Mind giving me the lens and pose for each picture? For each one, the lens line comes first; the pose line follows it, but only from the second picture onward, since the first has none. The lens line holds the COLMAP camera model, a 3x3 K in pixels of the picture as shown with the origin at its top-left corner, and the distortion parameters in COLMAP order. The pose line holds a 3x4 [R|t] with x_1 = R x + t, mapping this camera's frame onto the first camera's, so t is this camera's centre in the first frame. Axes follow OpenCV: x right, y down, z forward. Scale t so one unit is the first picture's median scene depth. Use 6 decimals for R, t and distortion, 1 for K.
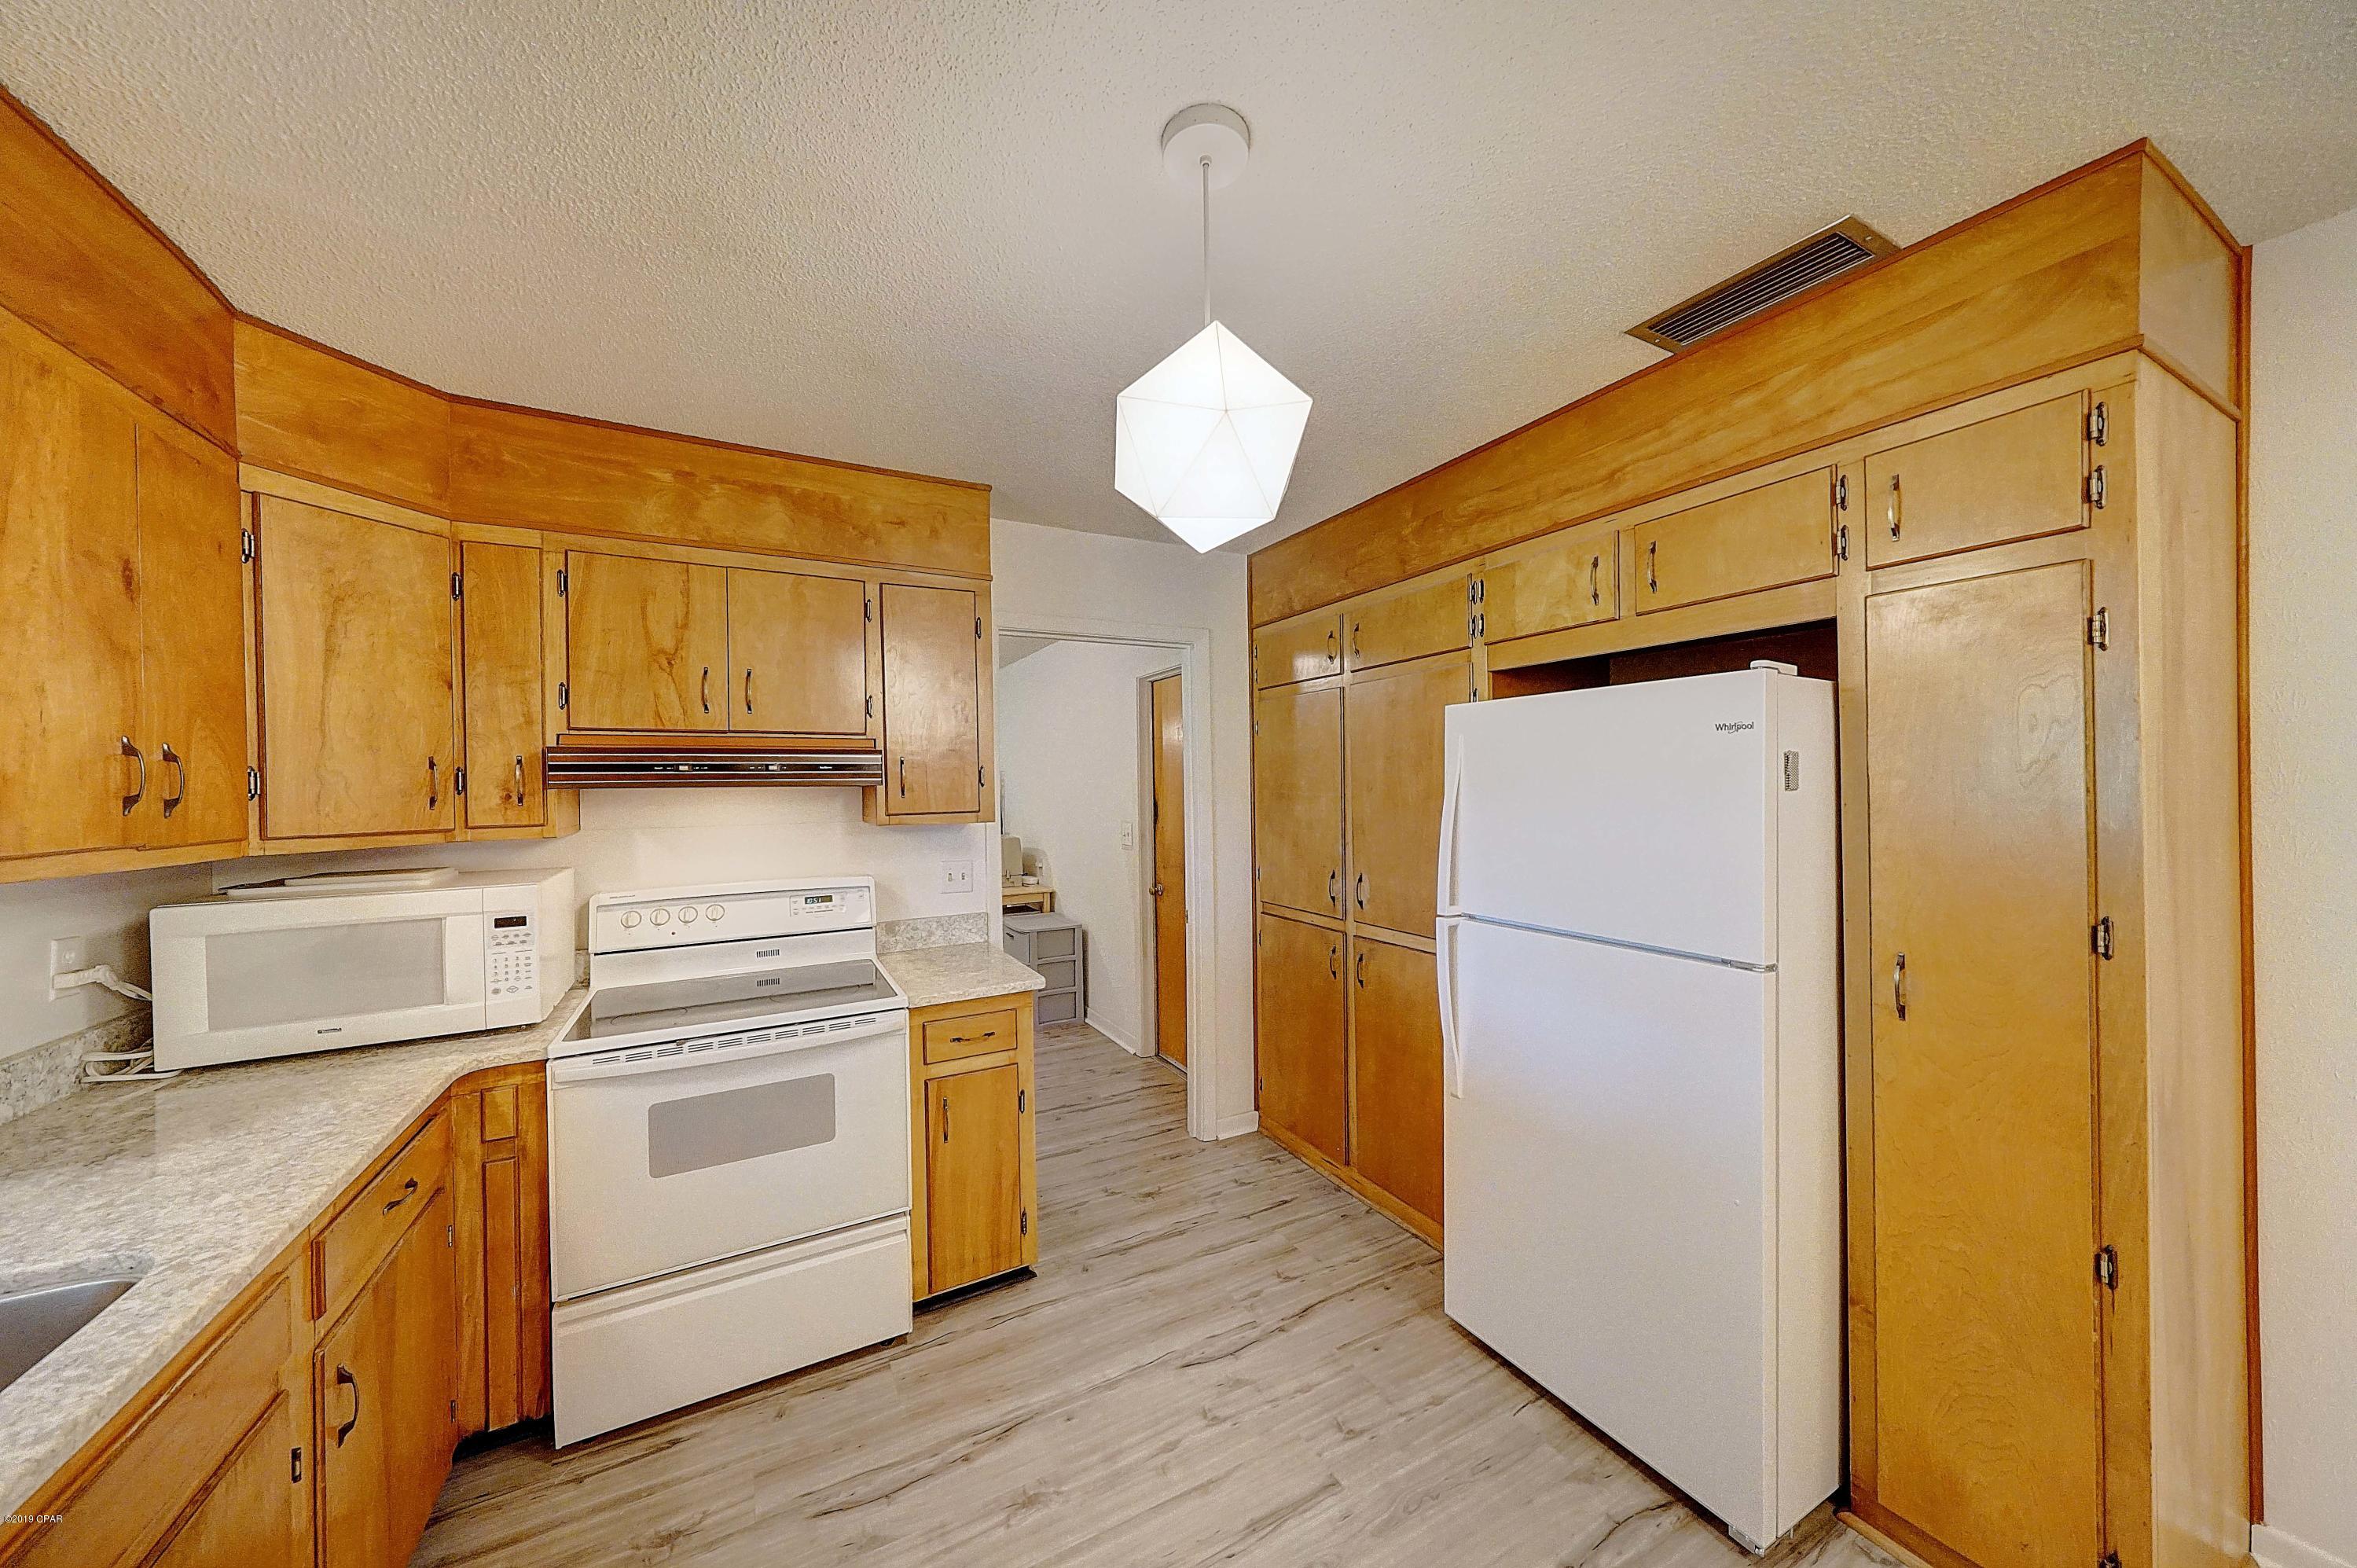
lens RADIAL K [[793.7, 0, 1167.8], [0, 793.7, 787.8], [0, 0, 1]] dist [0.000680, -0.000362]
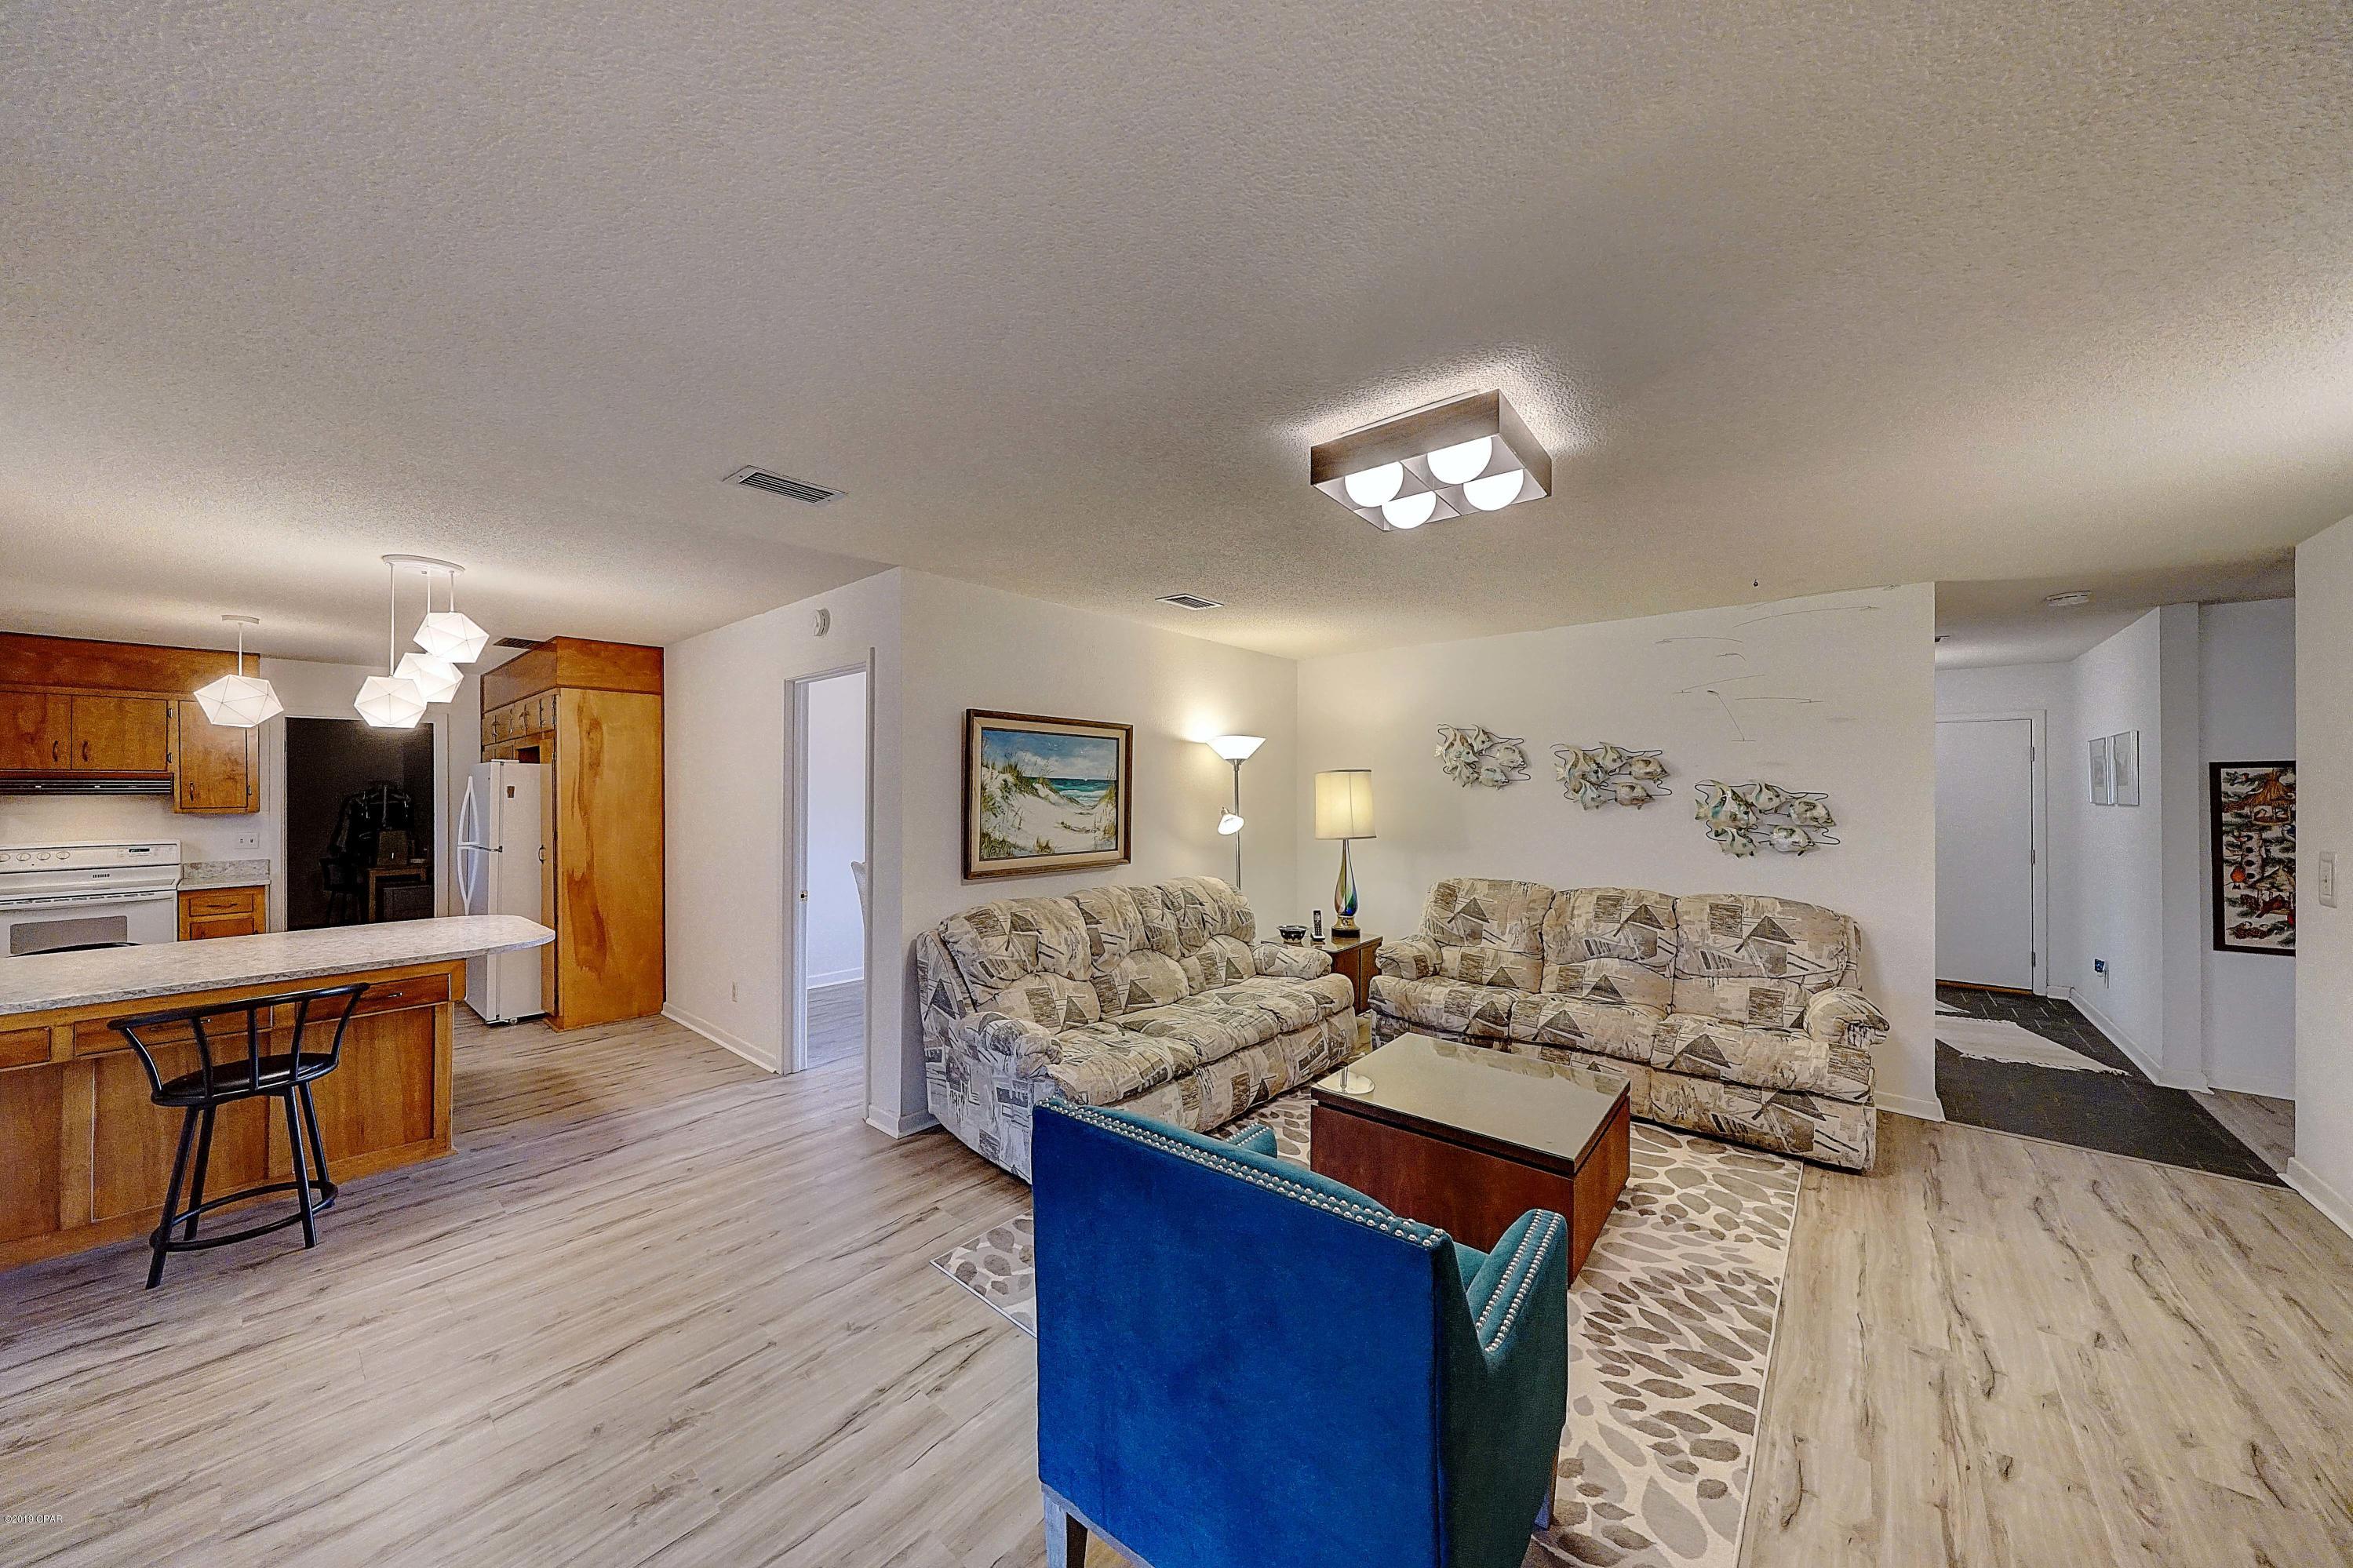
lens RADIAL K [[792.2, 0, 1165.8], [0, 792.2, 787.8], [0, 0, 1]] dist [0.000680, -0.000362]
pose [[0.933406, 0.005534, 0.358780, 1.593510], [0.000890, 0.999842, -0.017736, 0.021828], [-0.358821, 0.016874, 0.933254, -2.283541]]
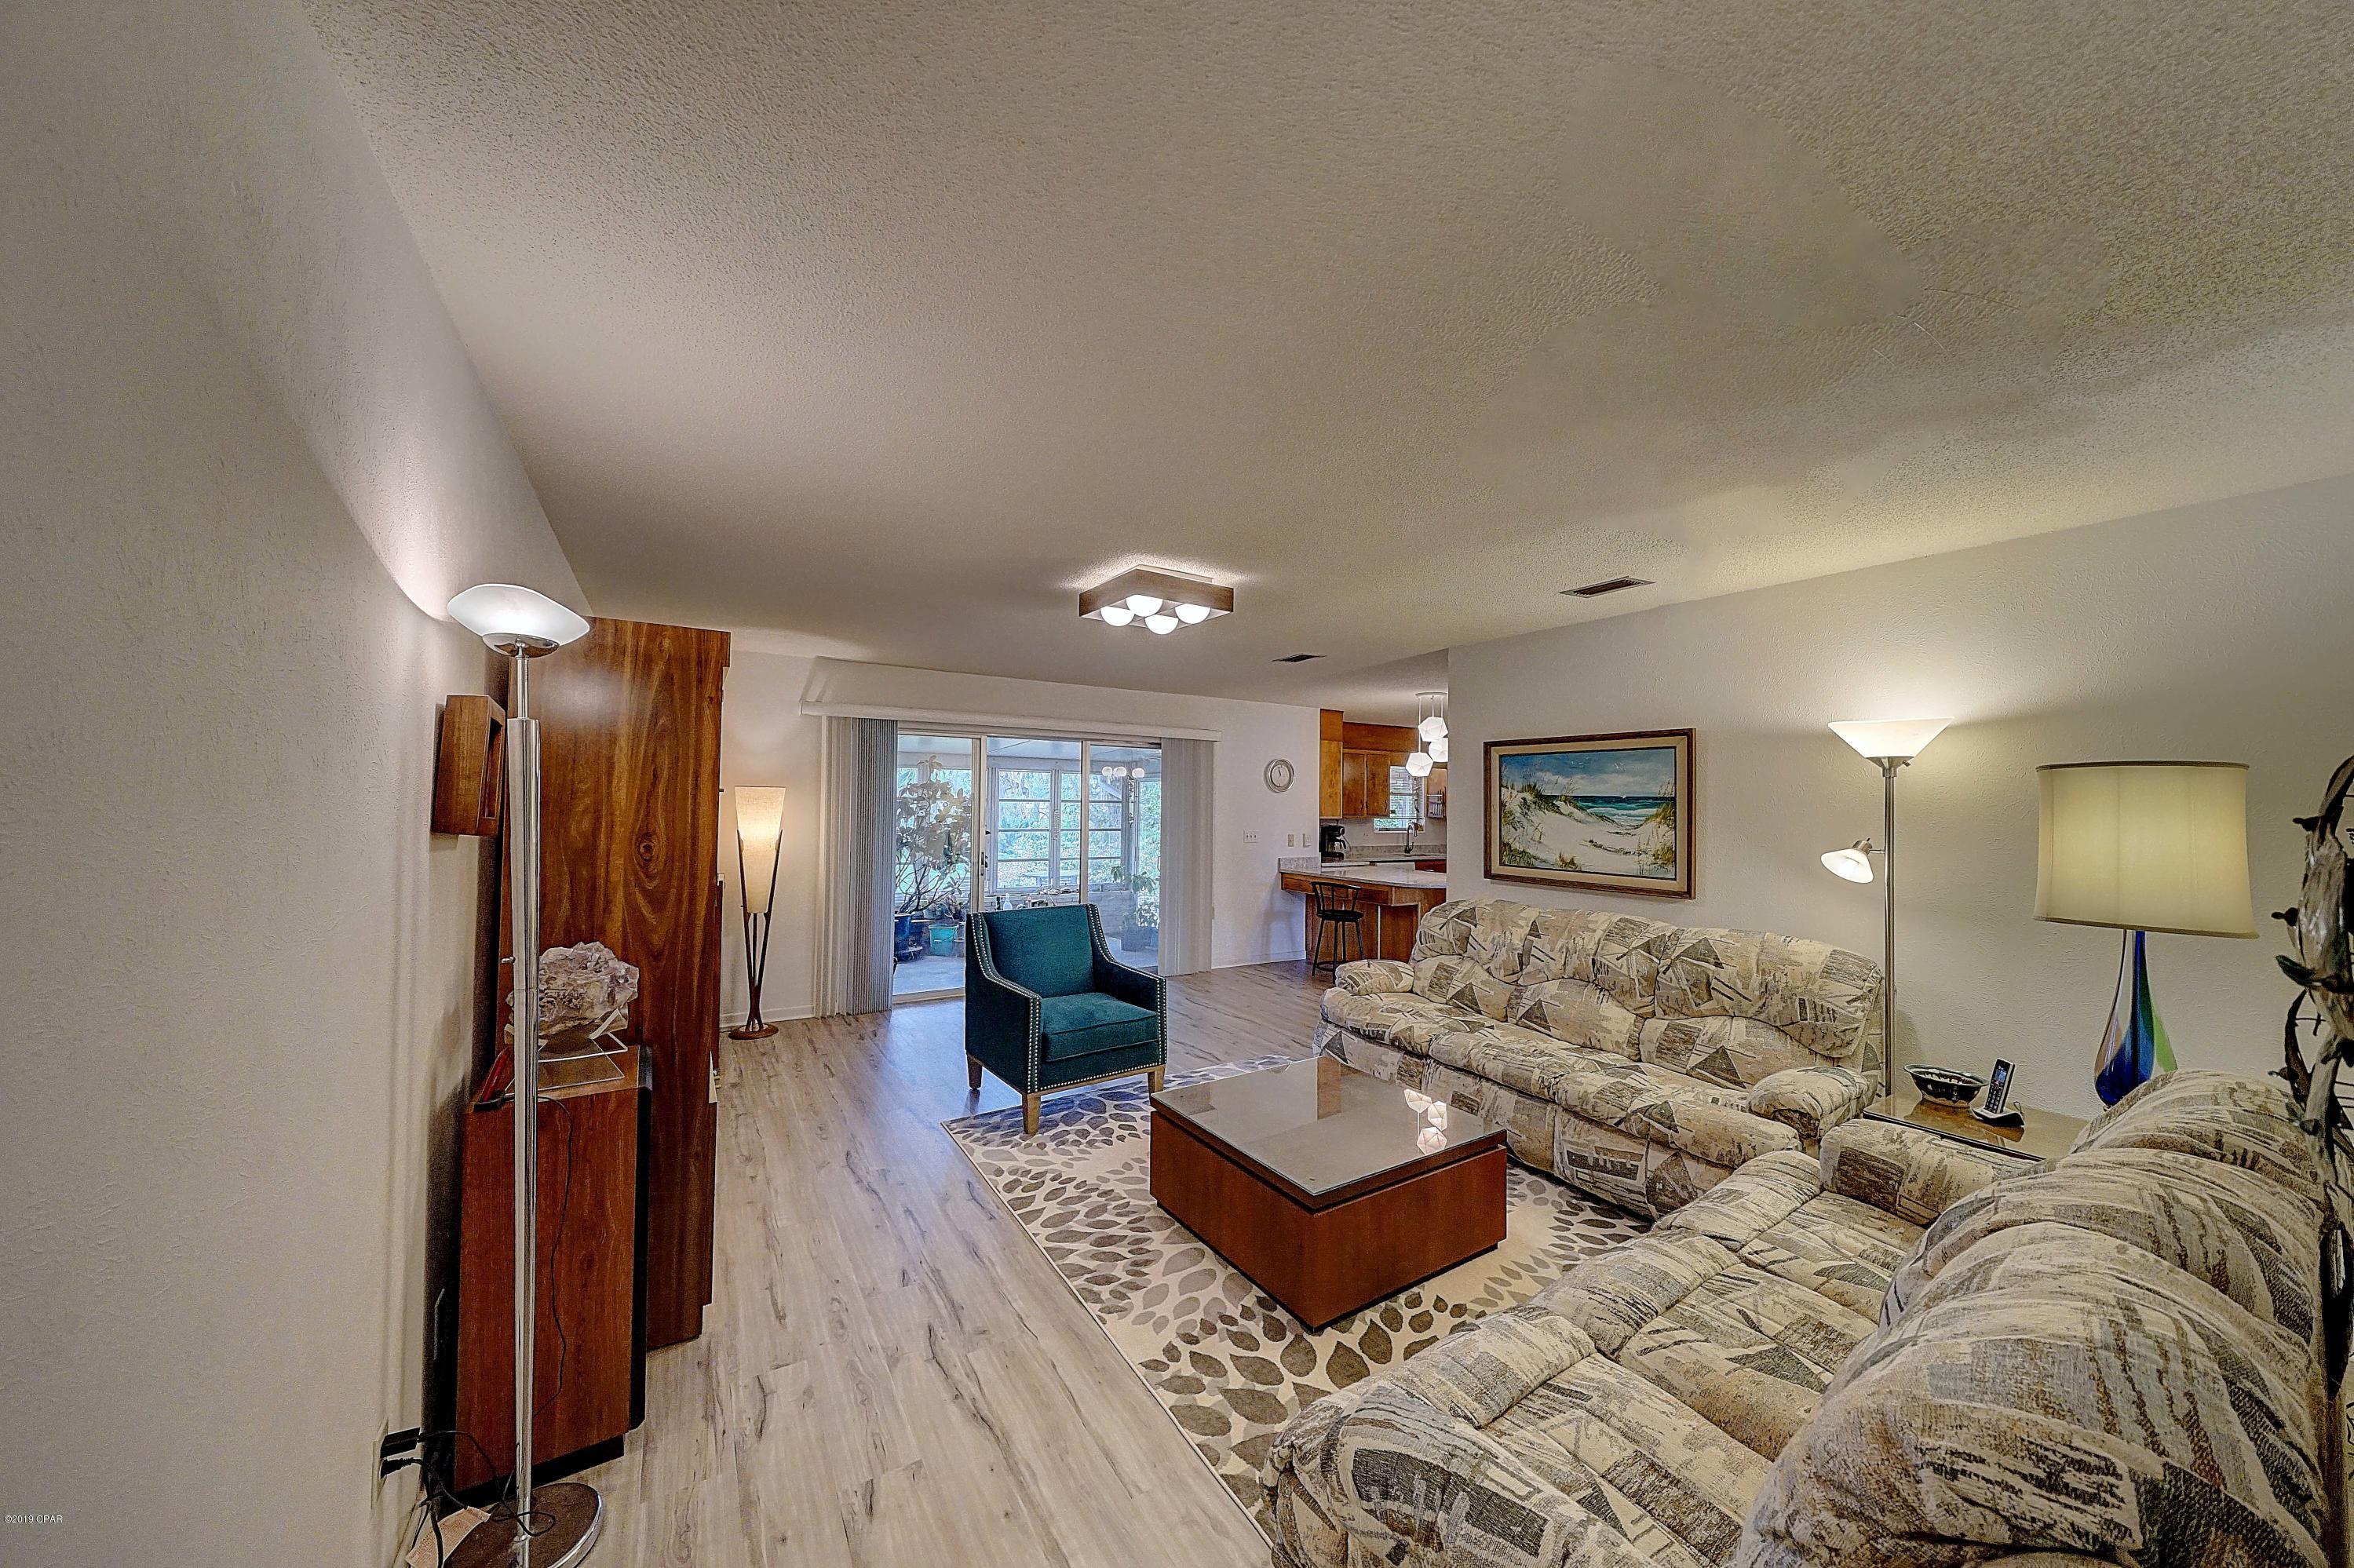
lens RADIAL K [[792.6, 0, 1166.3], [0, 792.6, 787.8], [0, 0, 1]] dist [0.000680, -0.000362]
pose [[0.063089, -0.015549, -0.997887, 3.944093], [-0.031644, 0.999345, -0.017573, 0.010346], [0.997506, 0.032686, 0.062556, -1.516053]]
